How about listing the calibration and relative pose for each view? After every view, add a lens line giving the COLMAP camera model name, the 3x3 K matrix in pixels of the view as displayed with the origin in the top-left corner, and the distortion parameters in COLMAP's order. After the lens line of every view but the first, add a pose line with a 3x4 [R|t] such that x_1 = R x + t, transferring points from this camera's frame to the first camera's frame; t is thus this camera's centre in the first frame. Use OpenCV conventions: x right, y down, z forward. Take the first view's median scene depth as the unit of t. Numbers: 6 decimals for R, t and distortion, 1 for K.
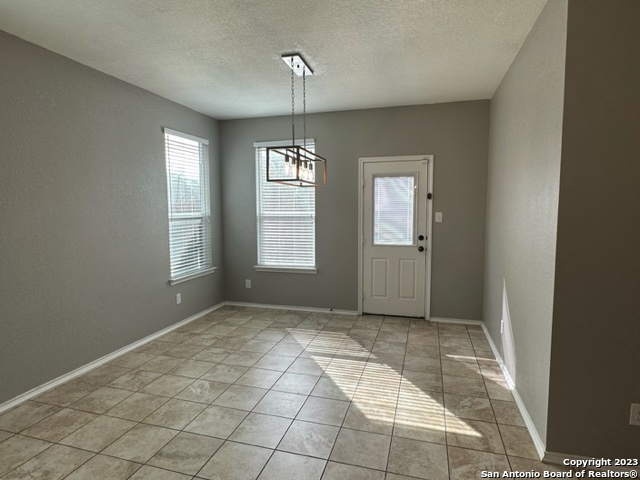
lens RADIAL K [[369.9, 0, 320.0], [0, 369.9, 240.0], [0, 0, 1]] dist [-0.001951, -0.000222]
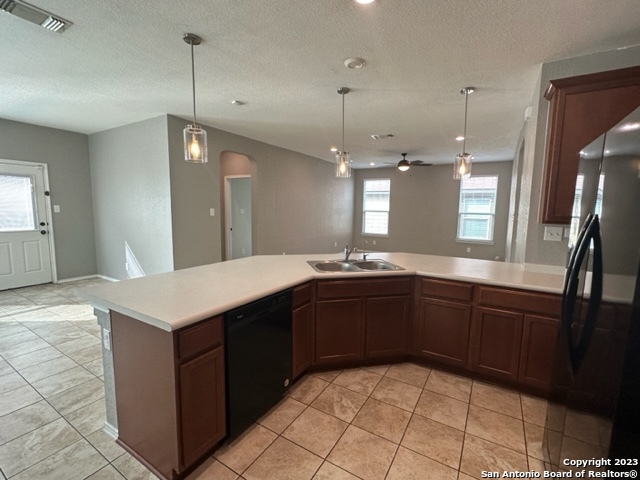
lens RADIAL K [[292.2, 0, 320.0], [0, 292.2, 240.0], [0, 0, 1]] dist [-0.001775, -0.000406]
pose [[0.260173, -0.100524, 0.960315, -0.497000], [0.066516, 0.994069, 0.086037, 0.027940], [-0.963268, 0.041492, 0.265316, -0.260903]]
